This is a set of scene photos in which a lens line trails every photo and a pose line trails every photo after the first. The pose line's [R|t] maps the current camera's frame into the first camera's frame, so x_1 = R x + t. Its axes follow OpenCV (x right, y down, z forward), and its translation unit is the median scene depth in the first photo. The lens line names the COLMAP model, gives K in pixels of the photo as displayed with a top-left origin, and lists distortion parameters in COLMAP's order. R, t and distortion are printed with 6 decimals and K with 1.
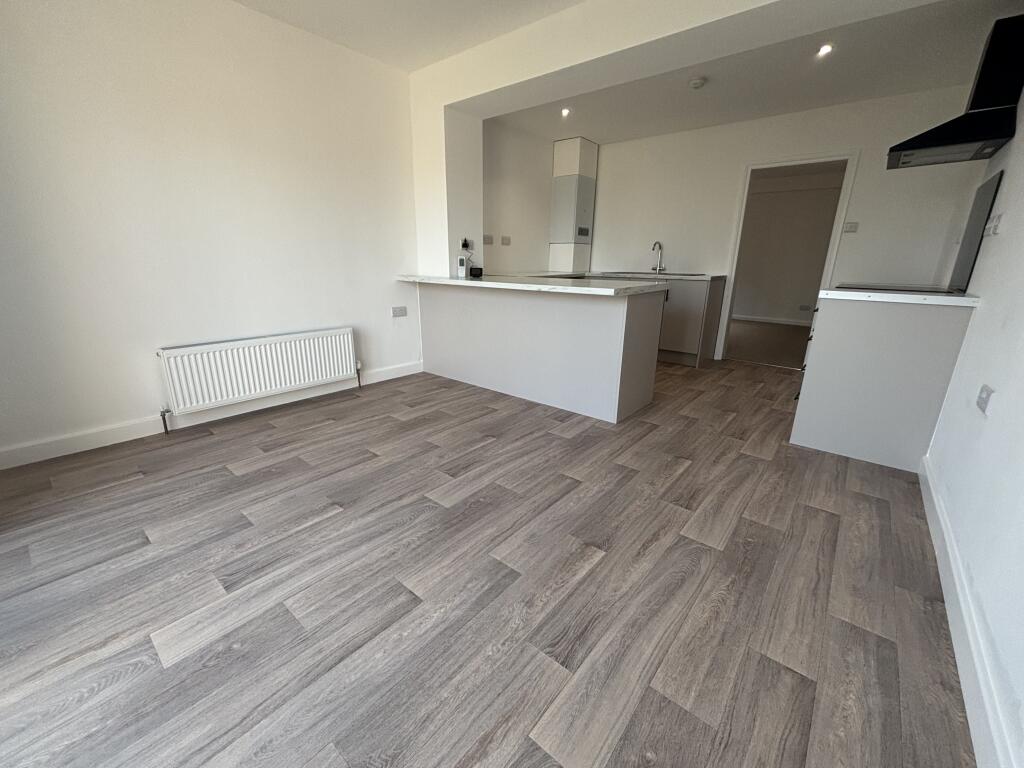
lens RADIAL K [[420.9, 0, 512.0], [0, 420.9, 384.0], [0, 0, 1]] dist [-0.002676, 0.000598]
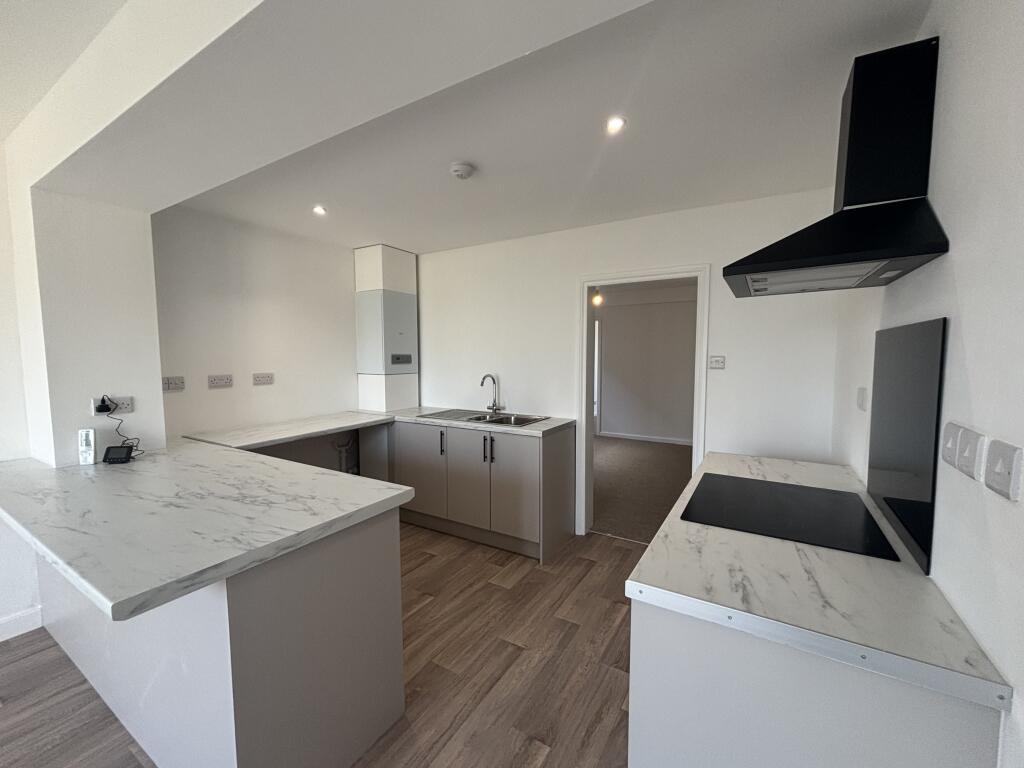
lens RADIAL K [[420.9, 0, 512.0], [0, 420.9, 384.0], [0, 0, 1]] dist [-0.002676, 0.000598]
pose [[0.988792, -0.027251, 0.146795, 0.342354], [0.058238, 0.975718, -0.211148, -0.199318], [-0.137476, 0.217330, 0.966368, 0.344881]]
